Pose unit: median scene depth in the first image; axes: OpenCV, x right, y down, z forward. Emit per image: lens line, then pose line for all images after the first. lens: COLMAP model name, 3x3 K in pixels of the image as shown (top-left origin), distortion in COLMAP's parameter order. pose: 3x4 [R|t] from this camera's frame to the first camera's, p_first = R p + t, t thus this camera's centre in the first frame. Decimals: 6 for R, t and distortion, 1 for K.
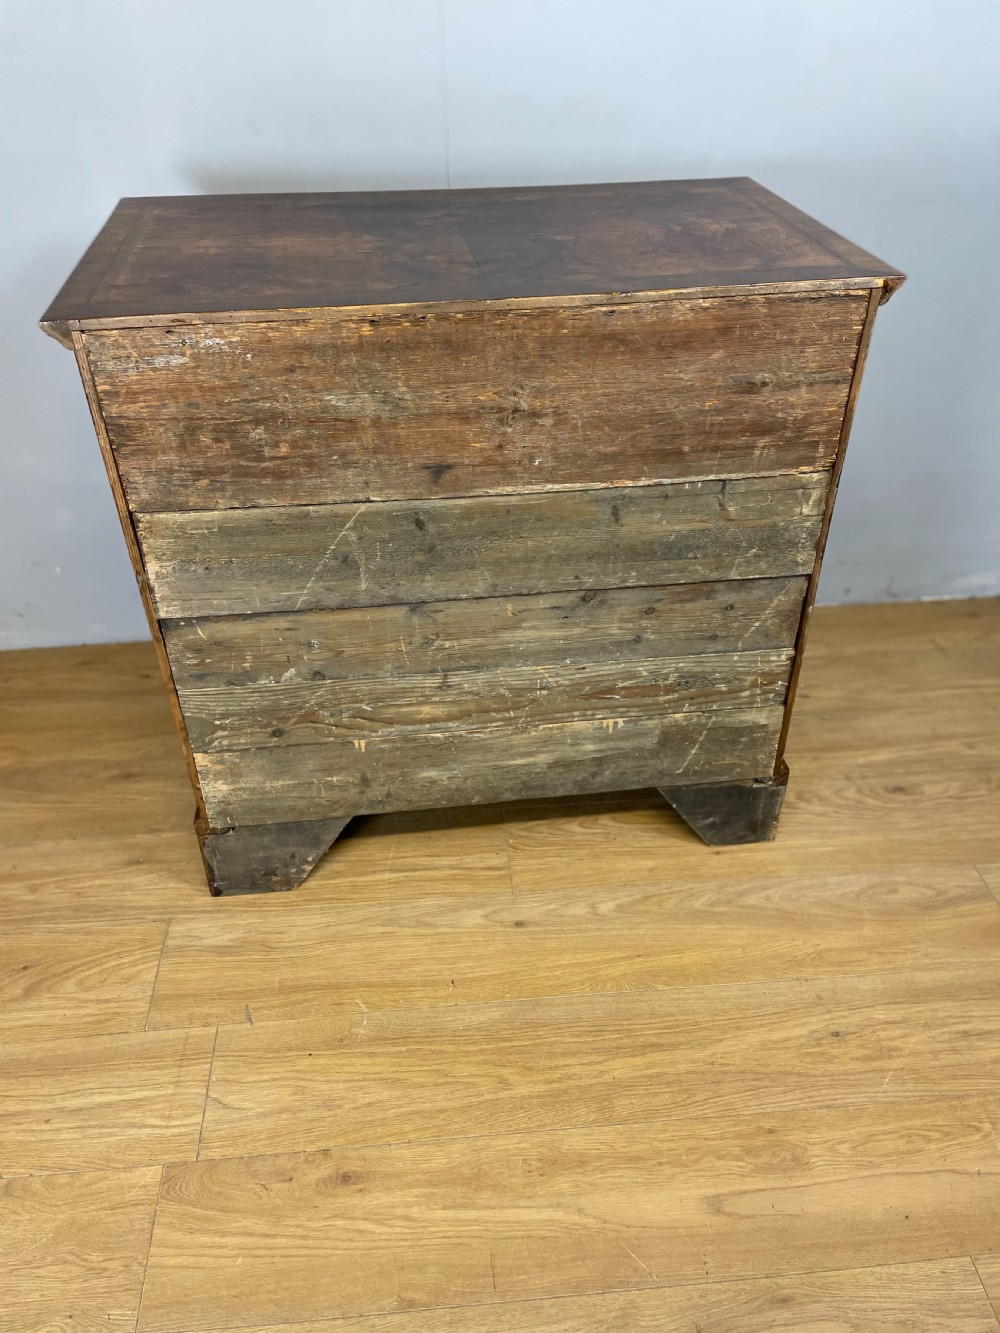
lens RADIAL K [[1008.4, 0, 502.4], [0, 1008.4, 649.7], [0, 0, 1]] dist [0.087771, -0.112284]
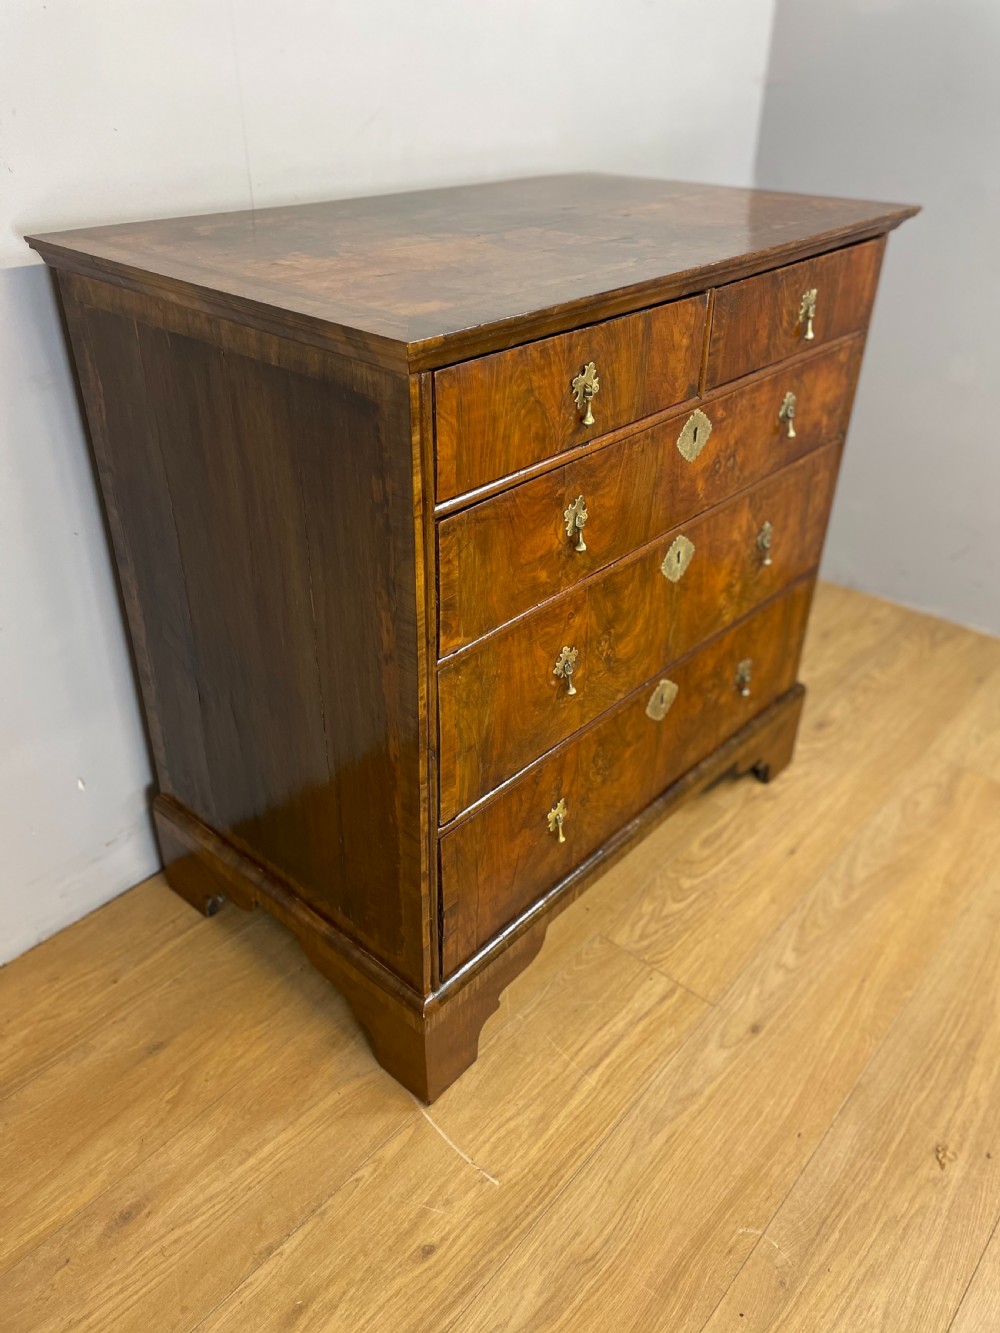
lens RADIAL K [[1008.4, 0, 503.9], [0, 1008.4, 658.0], [0, 0, 1]] dist [0.087771, -0.112284]
pose [[0.708469, -0.354350, 0.610334, -0.620288], [0.385785, 0.918617, 0.085520, -0.192437], [-0.590967, 0.174869, 0.787514, 0.454589]]
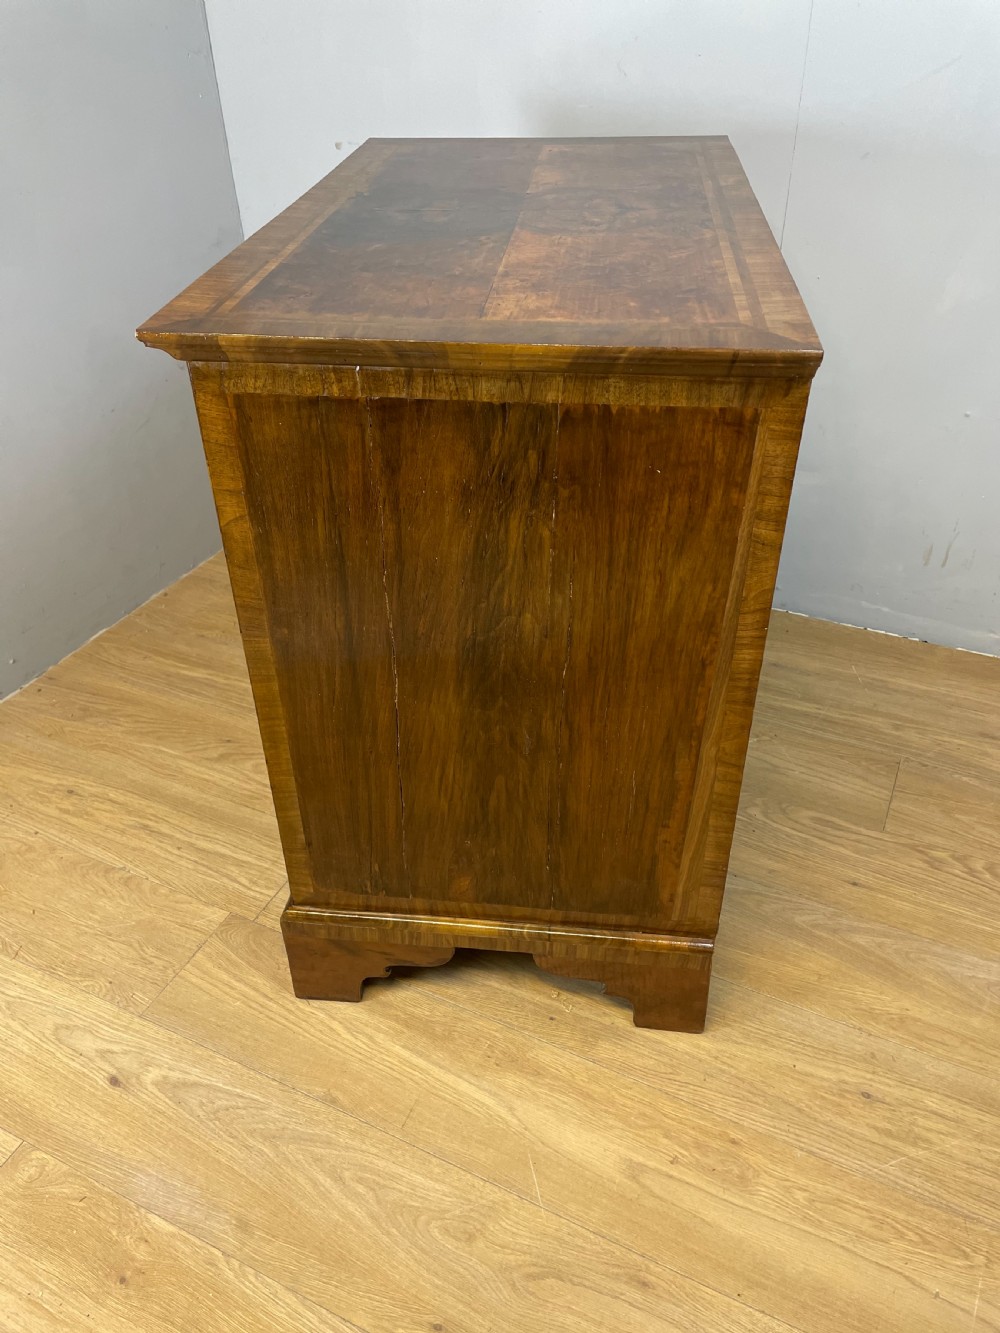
lens RADIAL K [[1008.4, 0, 493.0], [0, 1008.4, 660.5], [0, 0, 1]] dist [0.087771, -0.112284]
pose [[0.859171, 0.290828, -0.421004, 0.321023], [-0.289771, 0.954668, 0.068127, 0.052257], [0.421732, 0.063462, 0.904497, 0.041874]]
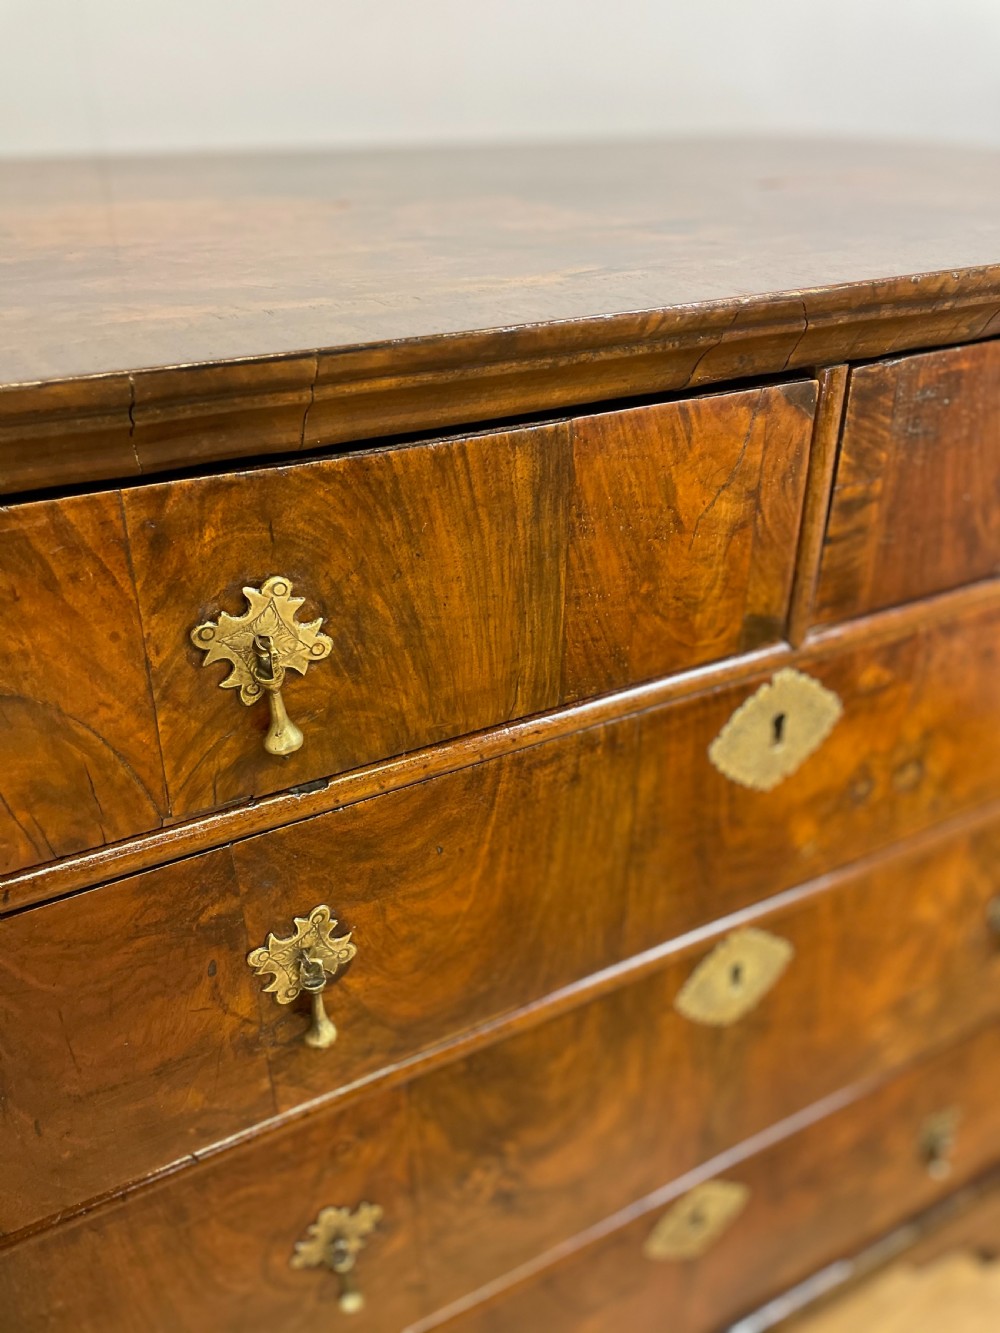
lens RADIAL K [[1008.4, 0, 500.3], [0, 1008.4, 654.3], [0, 0, 1]] dist [0.087771, -0.112284]
pose [[0.913927, -0.199621, 0.353396, -0.117932], [0.227961, 0.972848, -0.040010, -0.260247], [-0.335813, 0.117127, 0.934618, 0.715617]]
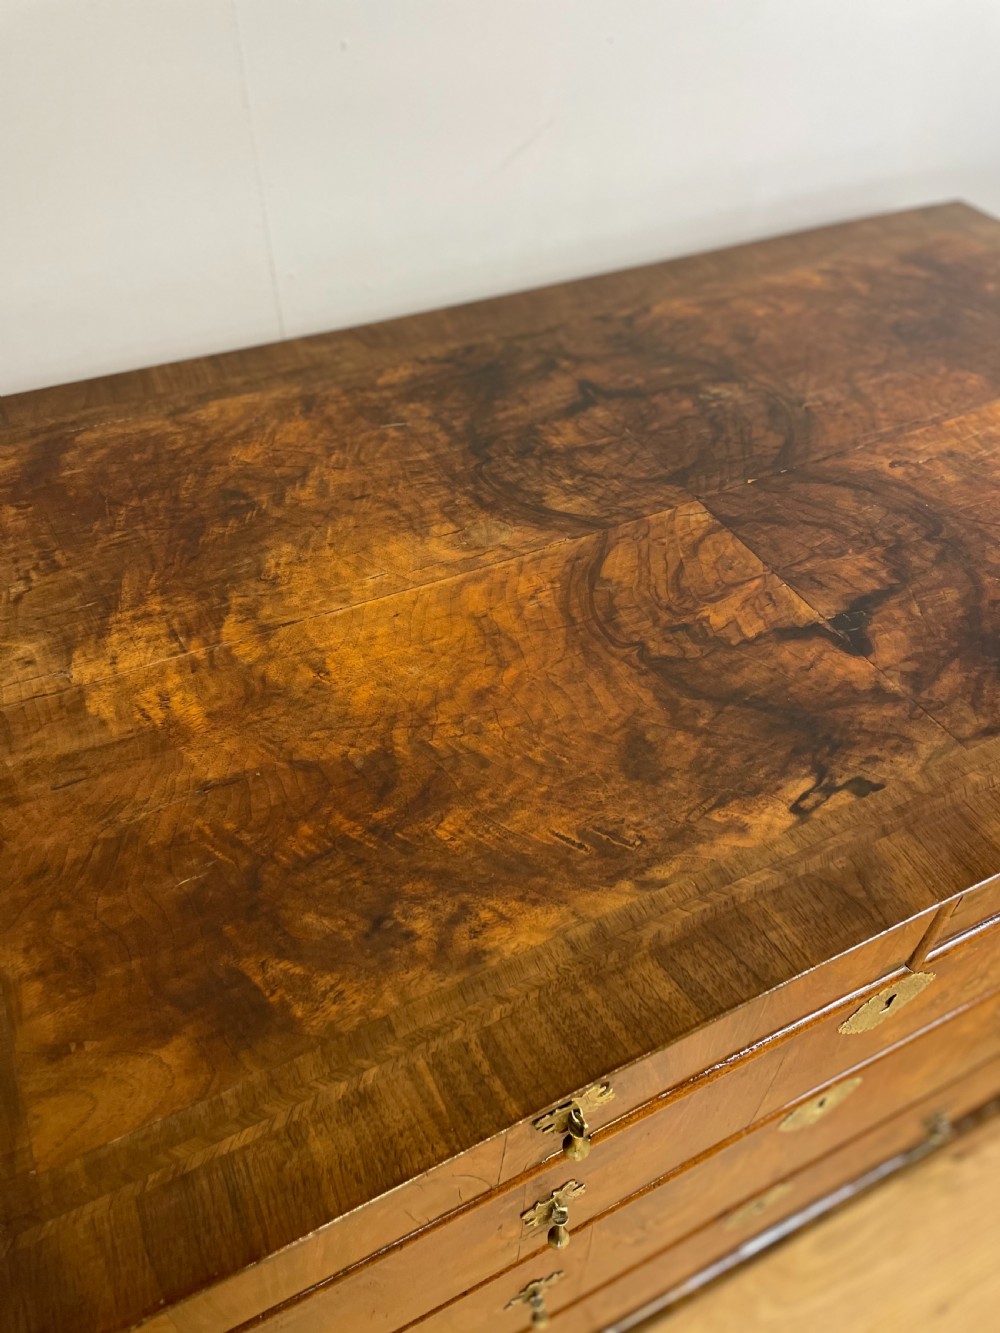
lens RADIAL K [[1008.4, 0, 498.8], [0, 1008.4, 659.8], [0, 0, 1]] dist [0.087771, -0.112284]
pose [[0.922052, -0.257294, 0.289172, -0.165895], [0.197362, 0.955191, 0.220585, -0.496569], [-0.332970, -0.146319, 0.931516, 0.666019]]
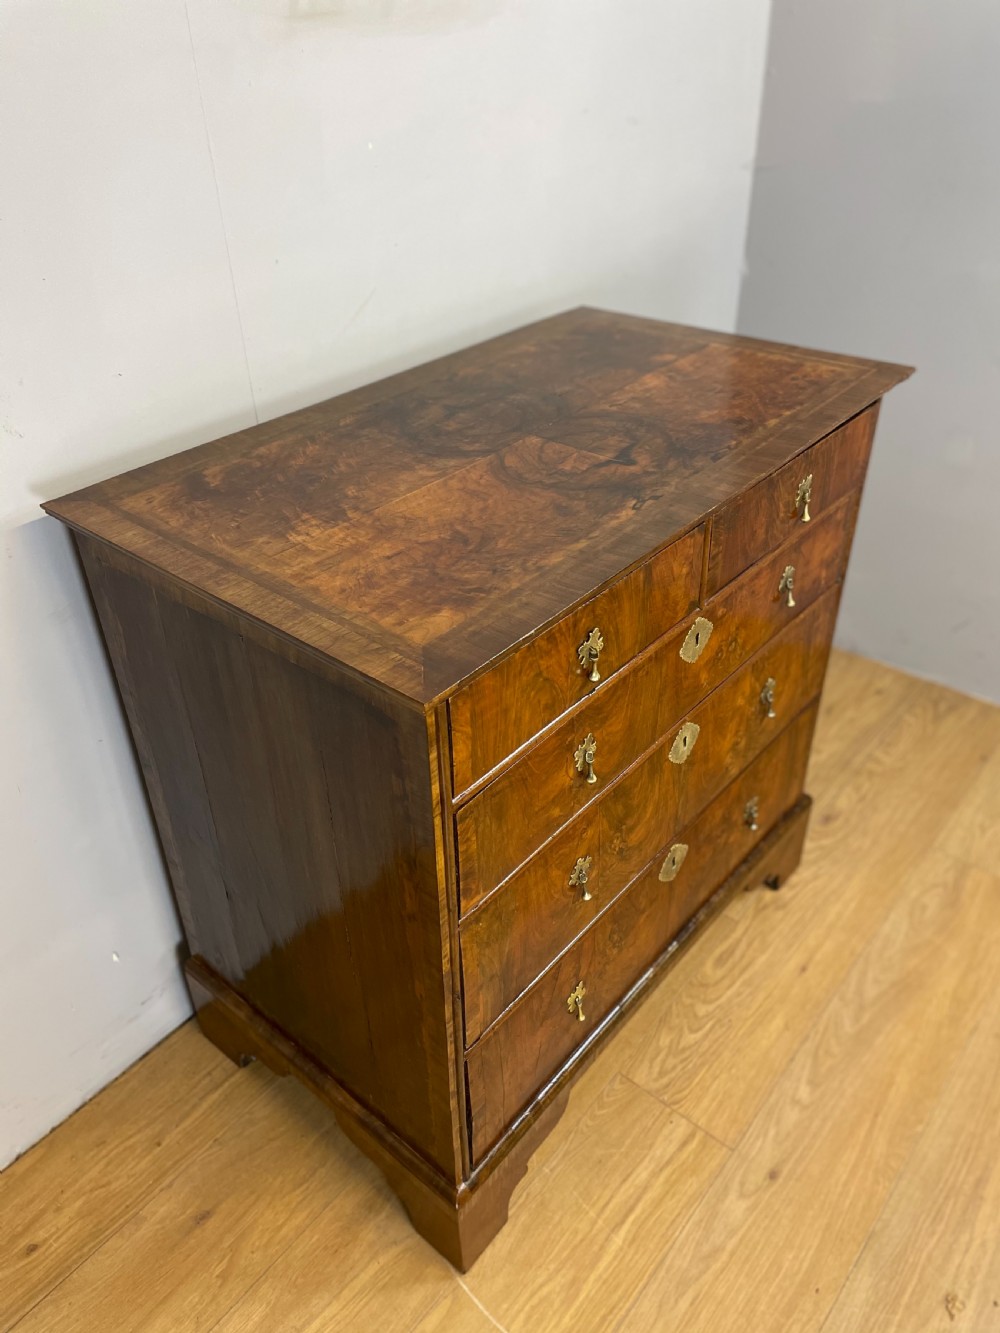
lens RADIAL K [[1008.4, 0, 494.2], [0, 1008.4, 660.4], [0, 0, 1]] dist [0.087771, -0.112284]
pose [[0.700352, -0.410983, 0.583609, -0.559567], [0.423126, 0.897509, 0.124268, -0.394421], [-0.574866, 0.159909, 0.802470, 0.402088]]
